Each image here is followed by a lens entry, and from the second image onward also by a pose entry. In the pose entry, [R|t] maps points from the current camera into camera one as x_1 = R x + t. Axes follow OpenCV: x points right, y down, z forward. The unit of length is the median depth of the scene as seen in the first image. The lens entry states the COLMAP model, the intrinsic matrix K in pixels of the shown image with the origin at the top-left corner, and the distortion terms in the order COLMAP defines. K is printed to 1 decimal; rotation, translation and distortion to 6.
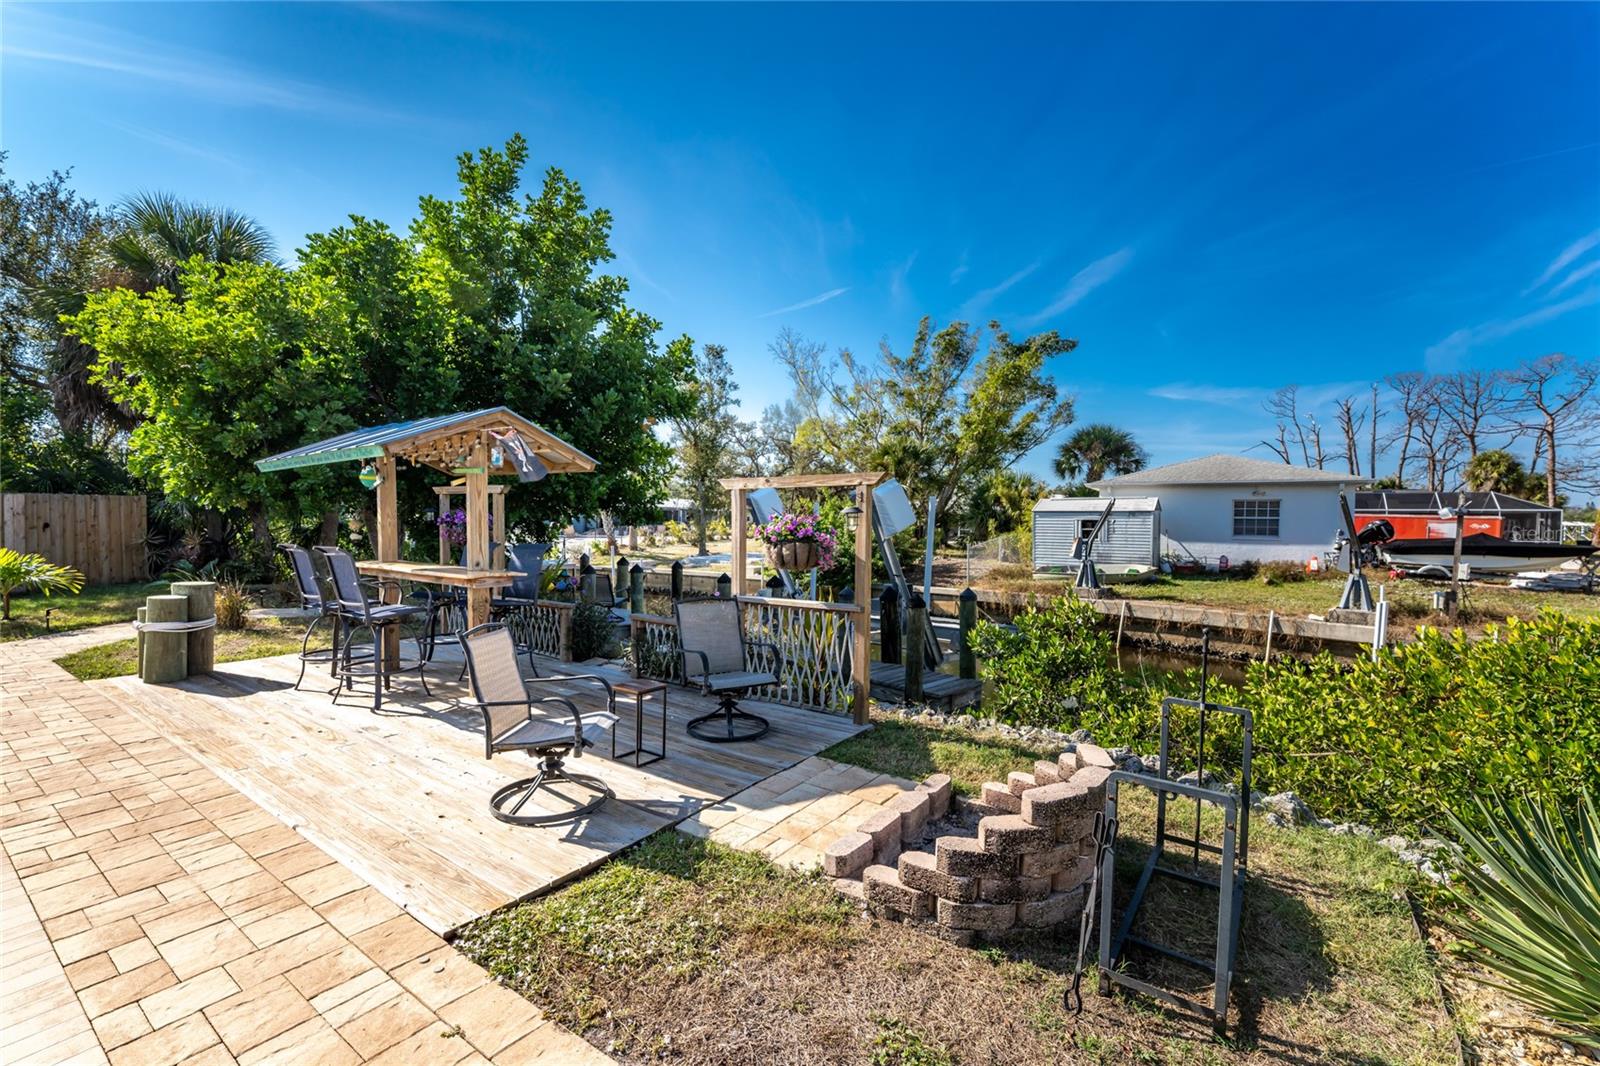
lens RADIAL K [[651.5, 0, 801.5], [0, 651.5, 539.1], [0, 0, 1]] dist [0.001933, 0.000227]
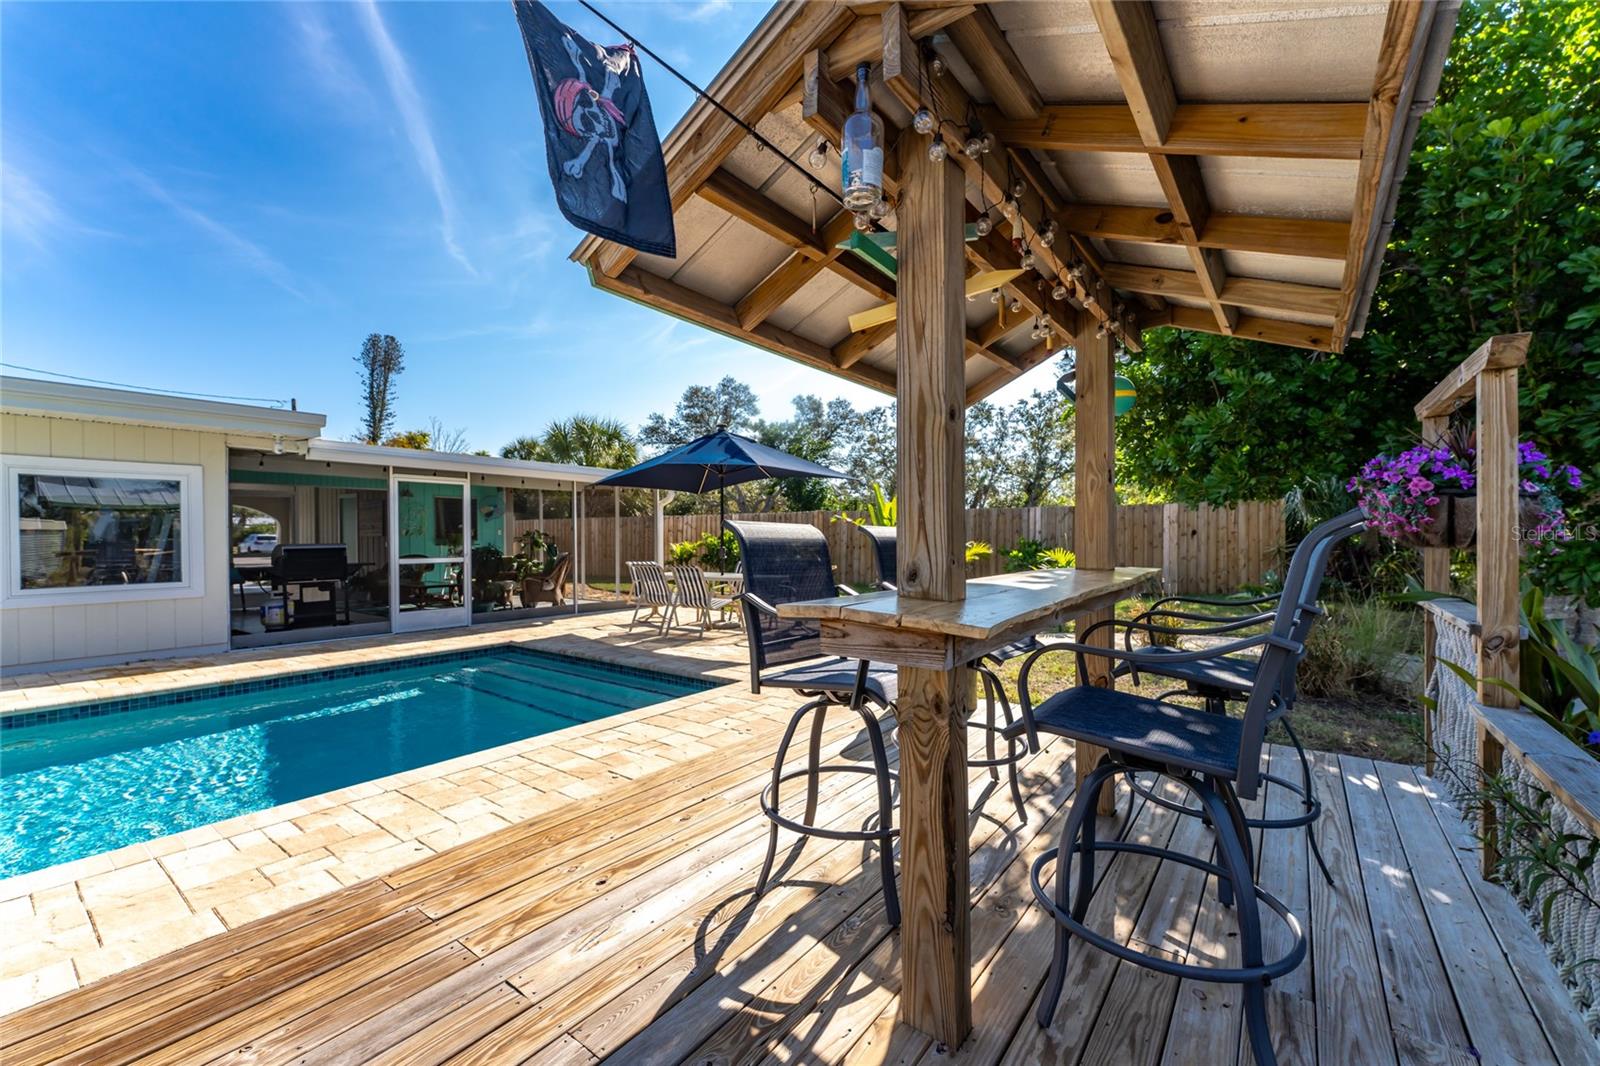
lens RADIAL K [[651.5, 0, 801.5], [0, 651.5, 539.1], [0, 0, 1]] dist [0.001933, 0.000227]
pose [[-0.043154, -0.007171, -0.999043, -0.208648], [-0.023377, 0.999708, -0.006166, 0.026762], [0.998795, 0.023089, -0.043309, 1.012107]]
